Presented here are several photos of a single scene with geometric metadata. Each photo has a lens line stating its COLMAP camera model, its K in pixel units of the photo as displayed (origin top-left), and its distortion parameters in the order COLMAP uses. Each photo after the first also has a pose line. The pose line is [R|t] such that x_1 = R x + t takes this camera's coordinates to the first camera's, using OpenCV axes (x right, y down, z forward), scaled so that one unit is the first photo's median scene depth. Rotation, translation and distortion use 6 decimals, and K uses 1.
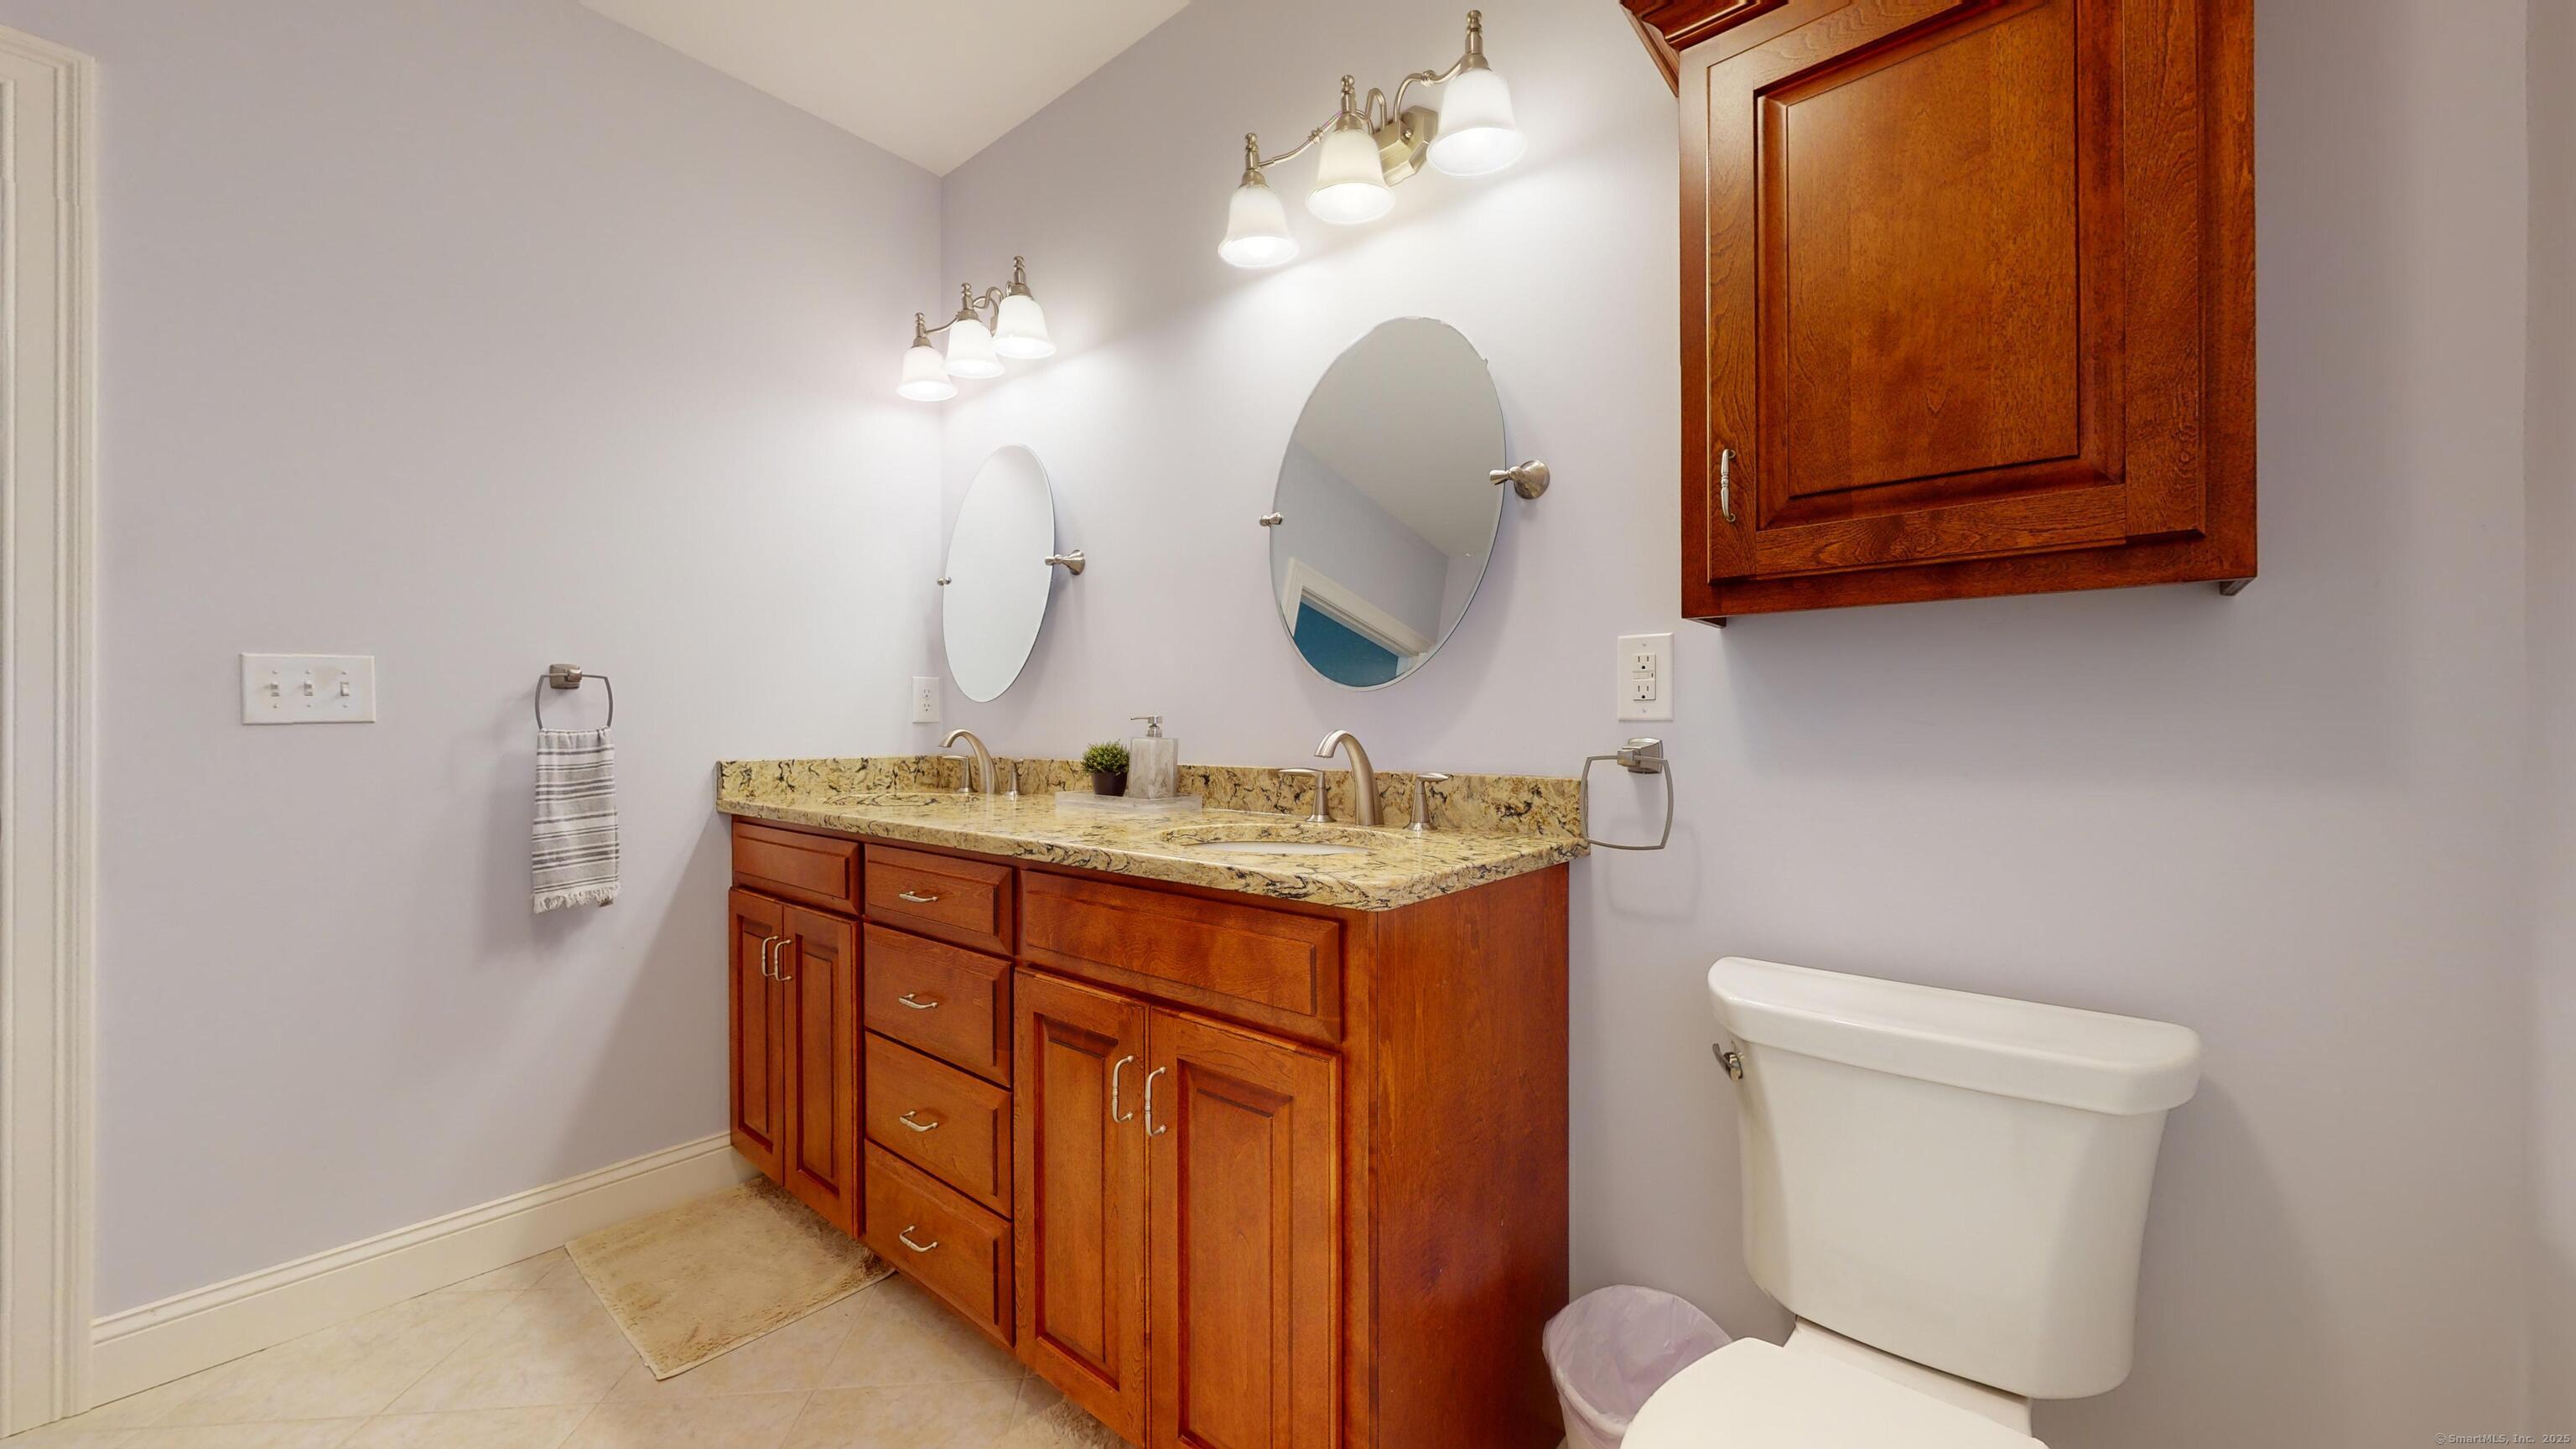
lens RADIAL K [[941.7, 0, 1281.9], [0, 941.7, 726.9], [0, 0, 1]] dist [-0.000680, 0.000069]
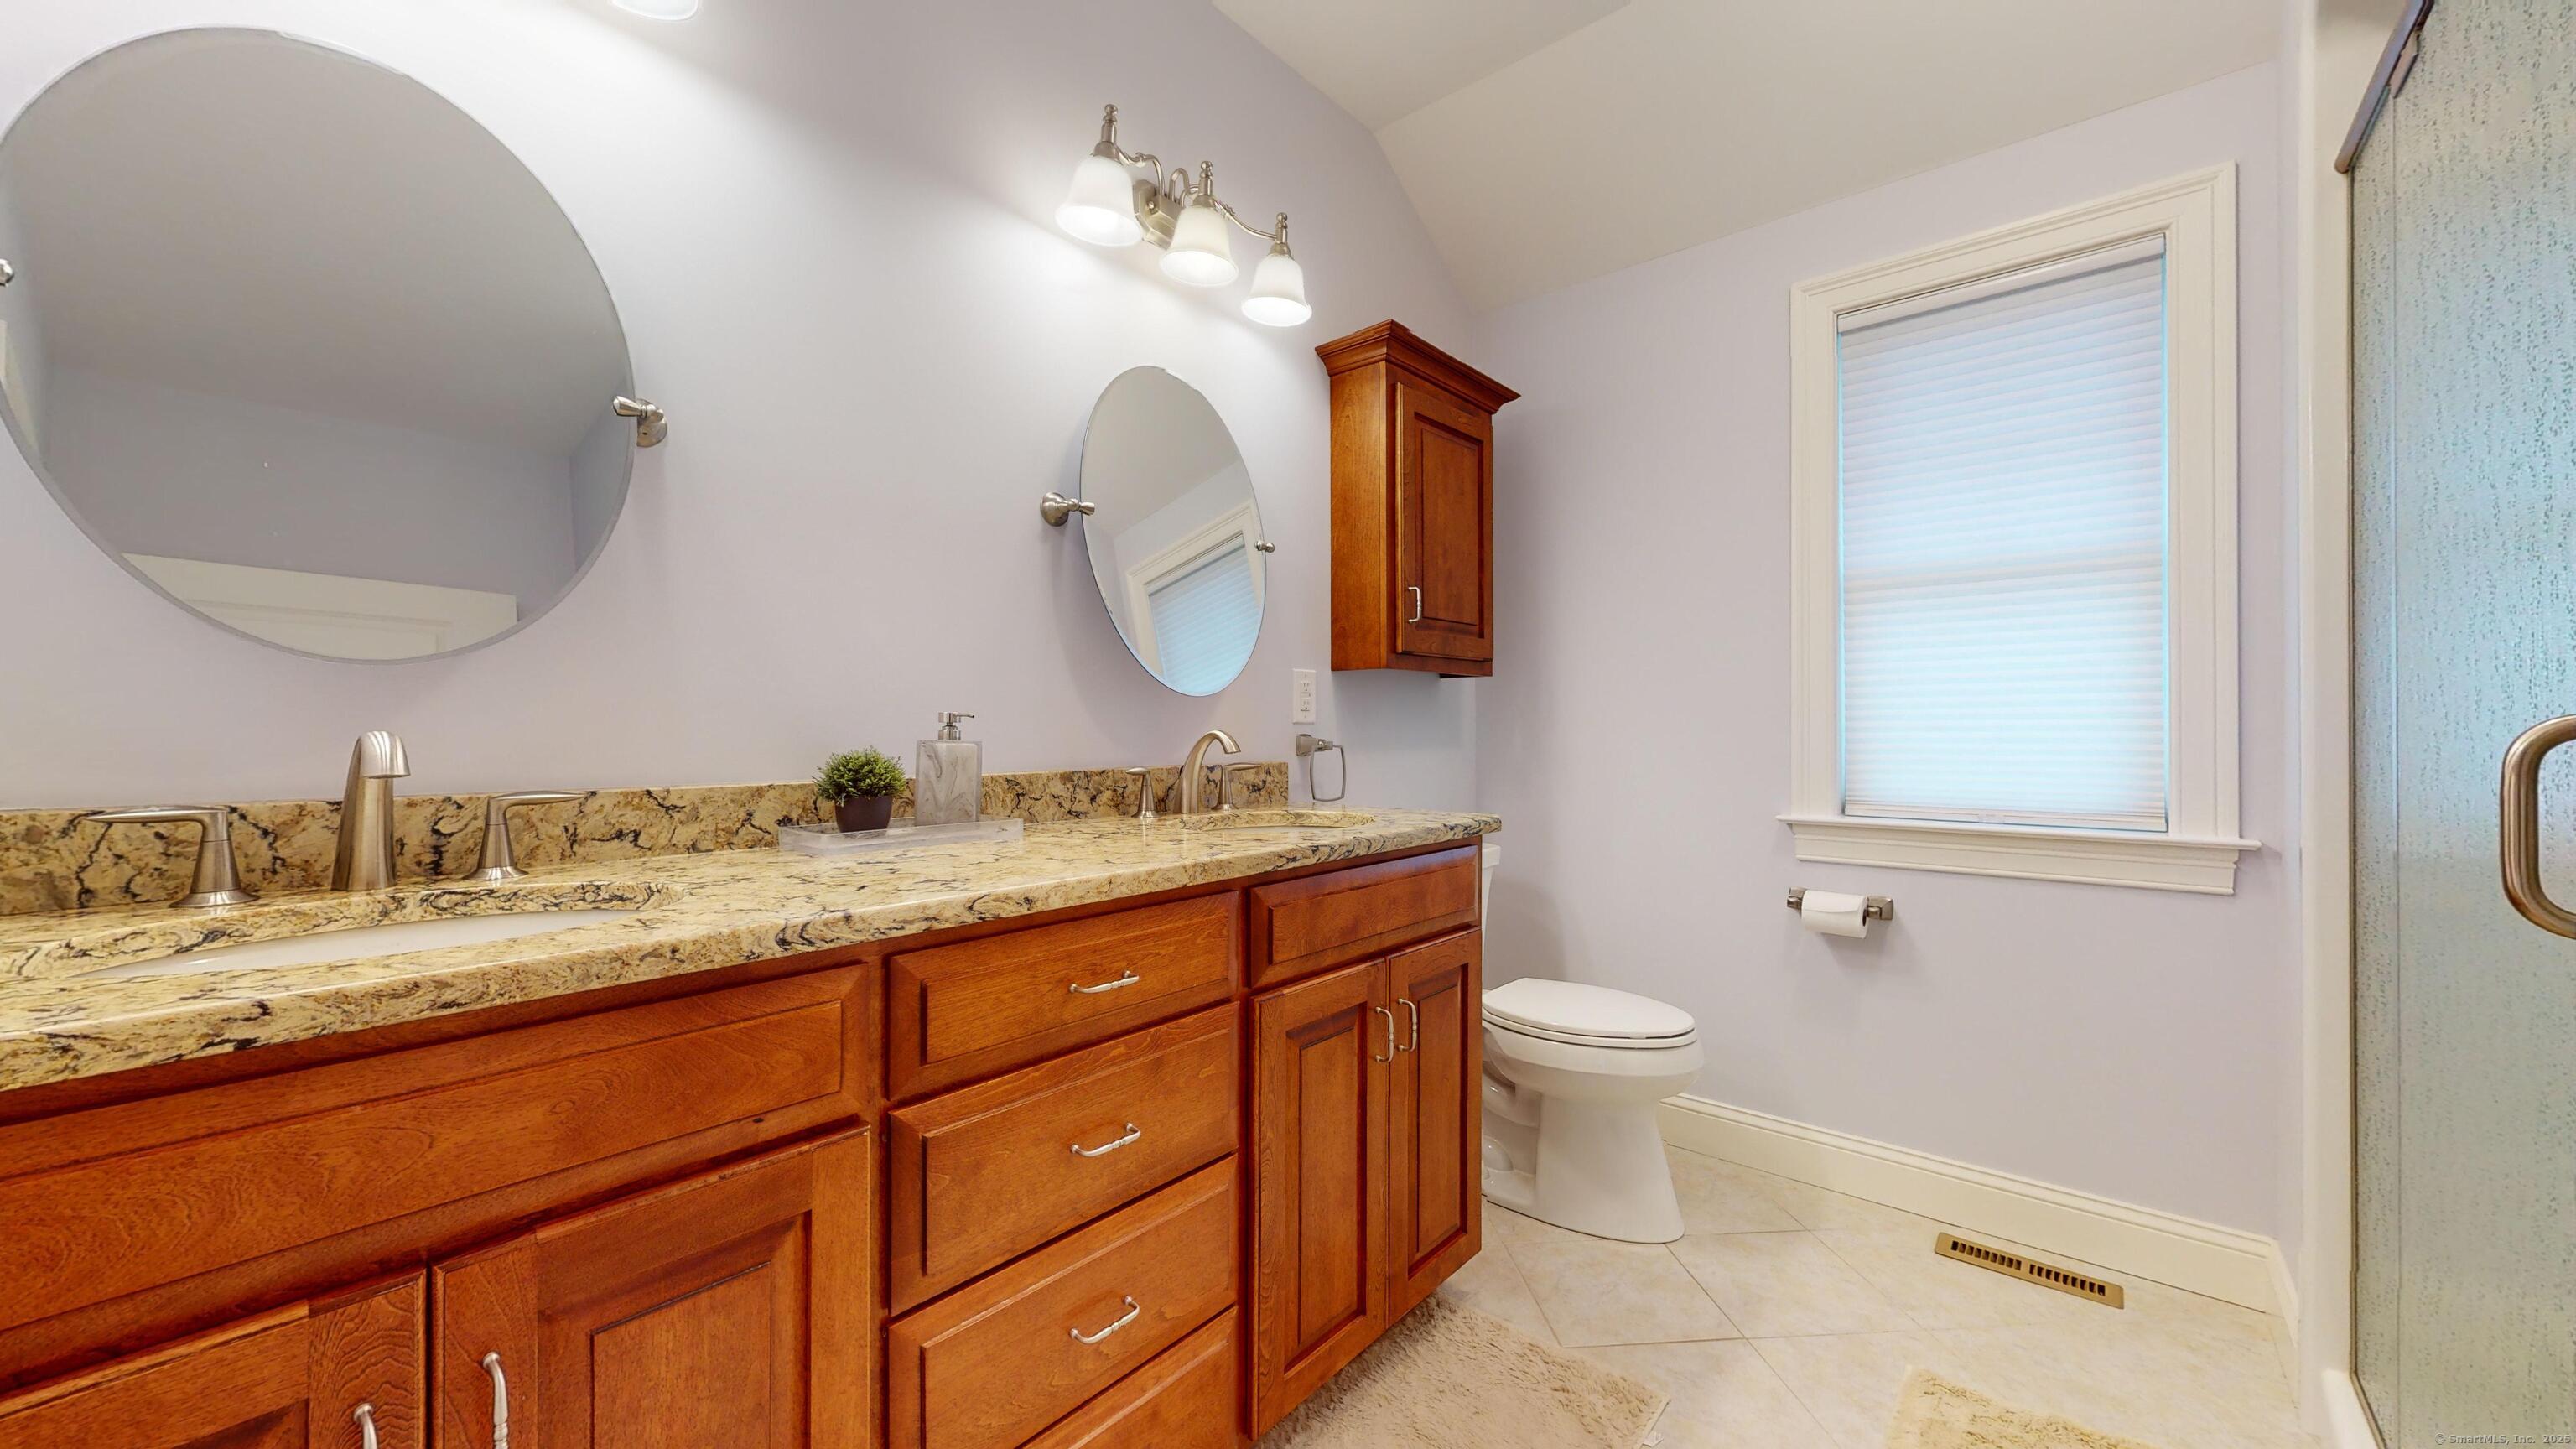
lens RADIAL K [[941.7, 0, 1281.9], [0, 941.7, 726.9], [0, 0, 1]] dist [-0.000680, 0.000069]
pose [[0.020758, 0.000636, 0.999784, -1.090851], [0.001641, 0.999998, -0.000670, 0.000434], [-0.999783, 0.001655, 0.020757, 0.892950]]
